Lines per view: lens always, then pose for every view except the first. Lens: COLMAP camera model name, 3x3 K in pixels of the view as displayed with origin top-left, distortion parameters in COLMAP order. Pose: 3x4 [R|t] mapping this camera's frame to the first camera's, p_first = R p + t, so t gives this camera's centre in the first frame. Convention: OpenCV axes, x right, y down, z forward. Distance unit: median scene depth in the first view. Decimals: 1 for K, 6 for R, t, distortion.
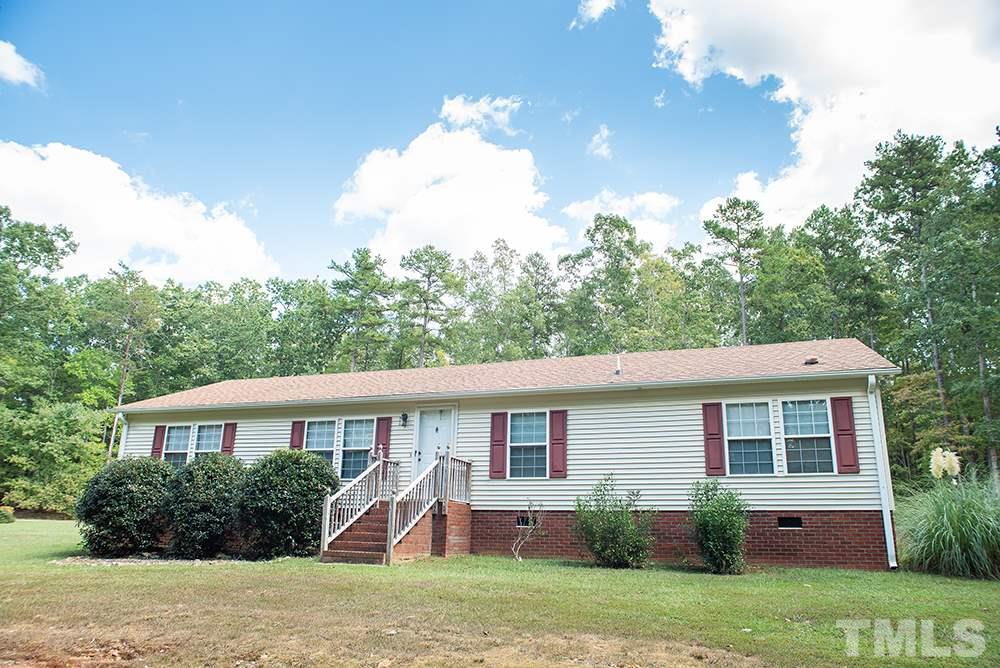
lens RADIAL K [[610.9, 0, 500.0], [0, 610.9, 334.0], [0, 0, 1]] dist [-0.047151, 0.001240]
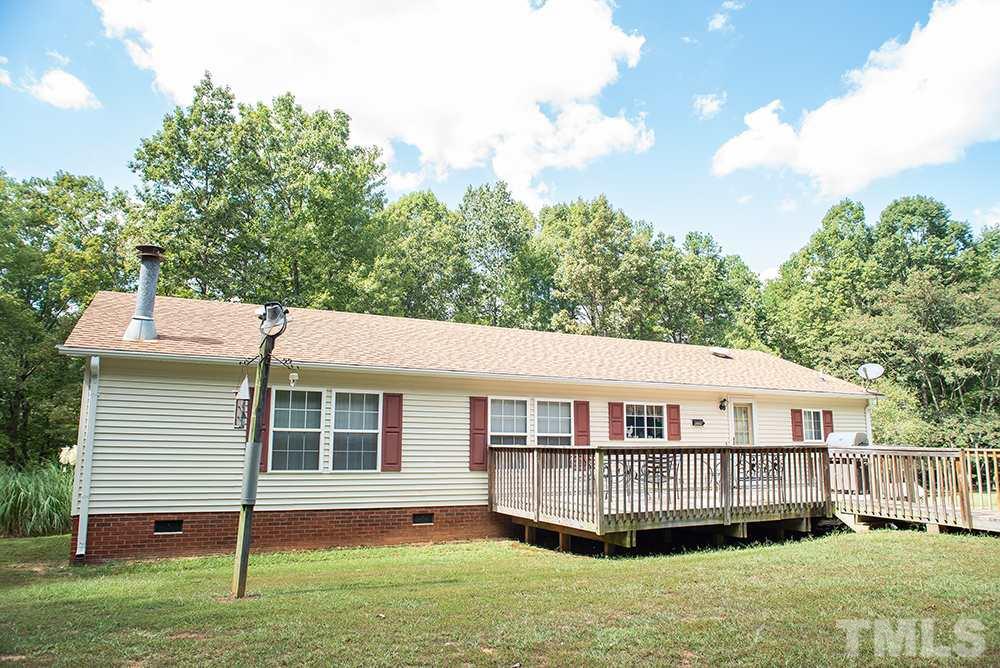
lens RADIAL K [[720.6, 0, 500.0], [0, 720.6, 334.0], [0, 0, 1]] dist [-0.065456, 0.000365]
pose [[0.702951, 0.134343, 0.698435, -0.521927], [-0.161101, 0.986551, -0.027619, 0.044247], [-0.692753, -0.093104, 0.715140, 0.168265]]
